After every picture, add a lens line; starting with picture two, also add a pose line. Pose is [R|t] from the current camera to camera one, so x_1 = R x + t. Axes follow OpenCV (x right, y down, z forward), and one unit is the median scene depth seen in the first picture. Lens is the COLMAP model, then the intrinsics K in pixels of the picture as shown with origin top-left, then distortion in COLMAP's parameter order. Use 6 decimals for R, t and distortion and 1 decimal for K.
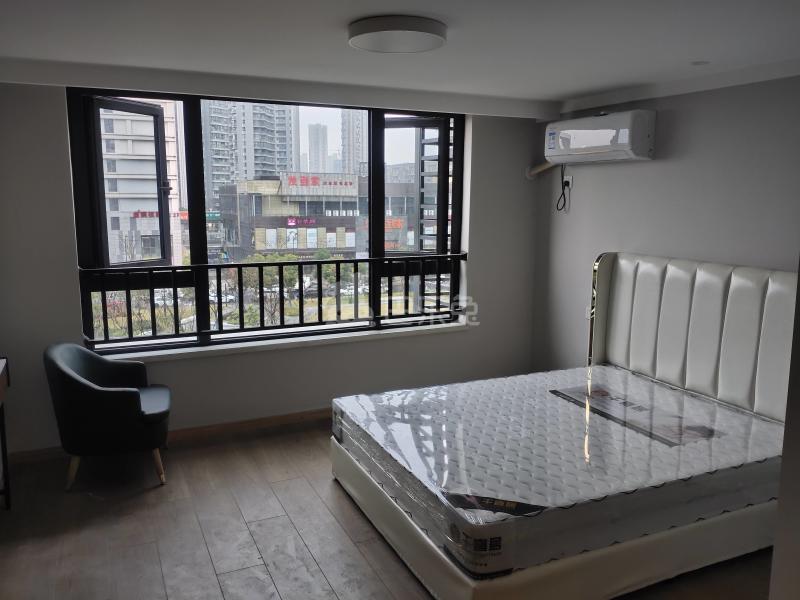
lens RADIAL K [[638.9, 0, 396.7], [0, 638.9, 289.4], [0, 0, 1]] dist [0.073492, -0.148502]
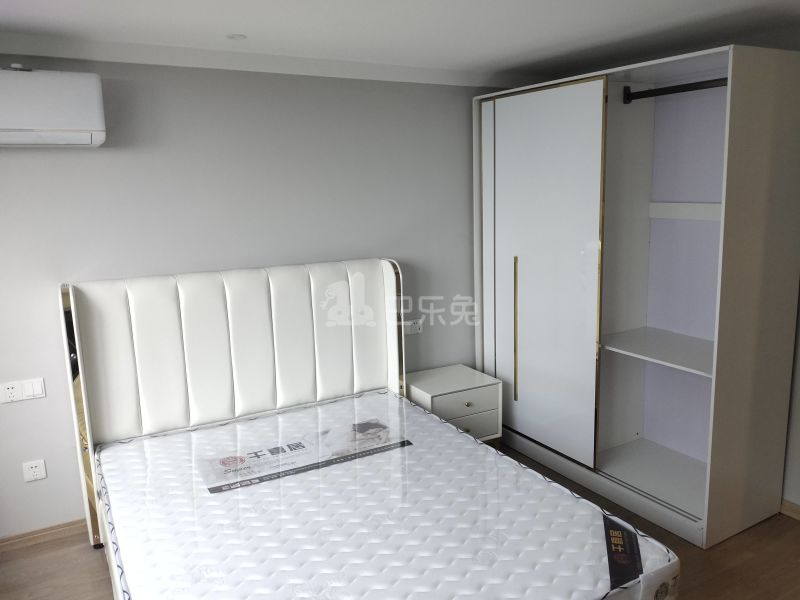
lens RADIAL K [[638.9, 0, 396.7], [0, 638.9, 289.4], [0, 0, 1]] dist [0.073492, -0.148502]
pose [[-0.083708, -0.166839, 0.982424, -0.349593], [0.169153, 0.969198, 0.179006, -0.116605], [-0.982029, 0.181164, -0.052908, 0.721936]]
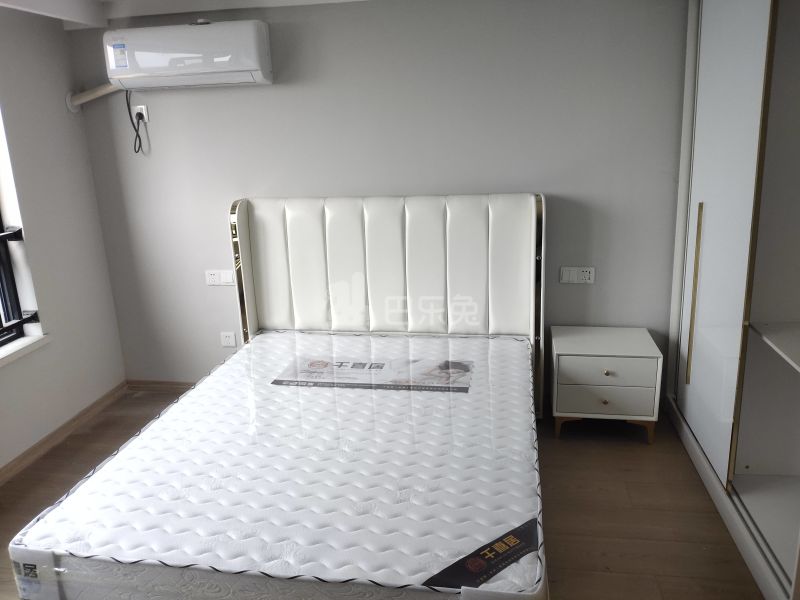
lens RADIAL K [[638.9, 0, 396.7], [0, 638.9, 289.4], [0, 0, 1]] dist [0.073492, -0.148502]
pose [[0.565744, -0.234729, 0.790466, -0.238077], [0.161336, 0.971609, 0.173049, -0.057274], [-0.808643, 0.029629, 0.587553, 0.368187]]
